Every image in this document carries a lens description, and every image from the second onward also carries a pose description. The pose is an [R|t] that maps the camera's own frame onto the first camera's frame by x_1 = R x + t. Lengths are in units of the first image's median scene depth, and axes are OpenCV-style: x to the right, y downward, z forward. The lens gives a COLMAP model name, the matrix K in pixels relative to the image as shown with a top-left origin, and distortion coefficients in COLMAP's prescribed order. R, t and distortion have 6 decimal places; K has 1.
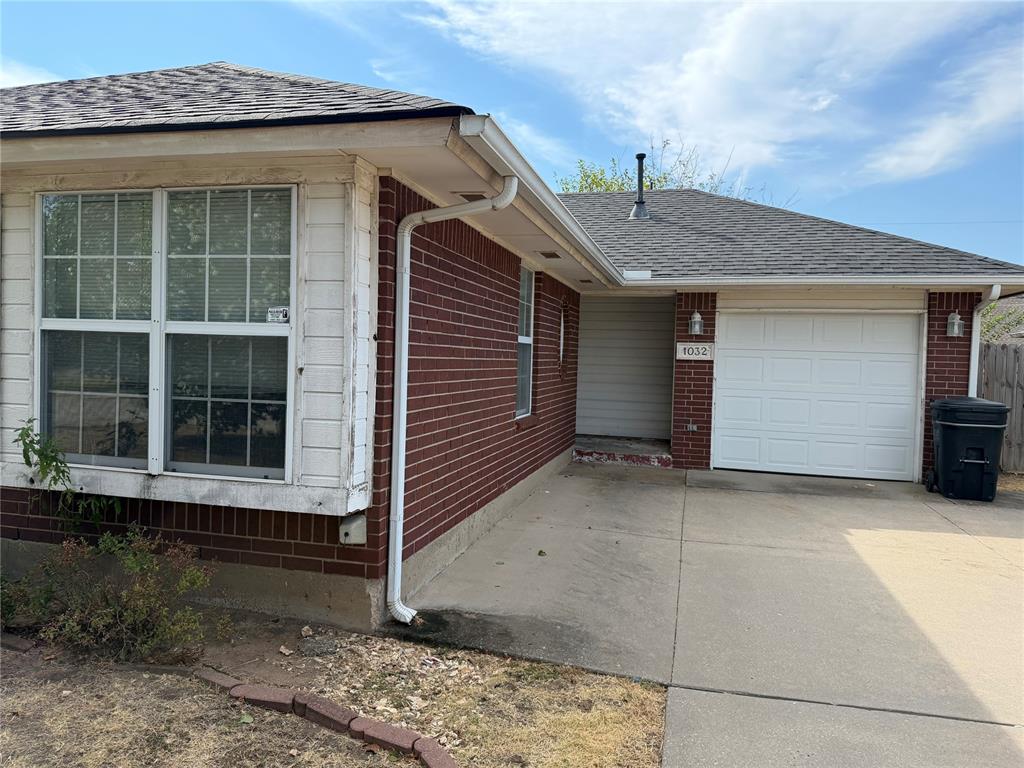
lens RADIAL K [[720.3, 0, 513.1], [0, 720.3, 383.7], [0, 0, 1]] dist [-0.007197, -0.005317]
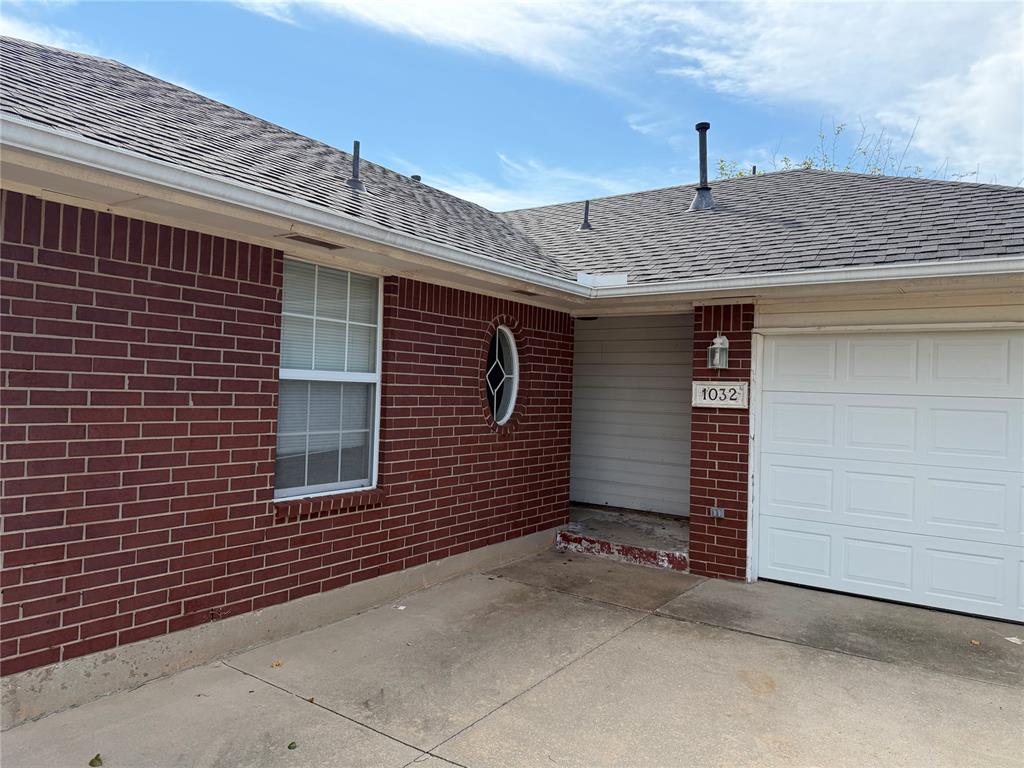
lens RADIAL K [[720.3, 0, 516.9], [0, 720.3, 365.0], [0, 0, 1]] dist [-0.007197, -0.005317]
pose [[0.942450, -0.008962, -0.334226, 0.297320], [-0.018509, 0.996709, -0.078919, -0.016705], [0.333834, 0.080563, 0.939183, 0.324212]]
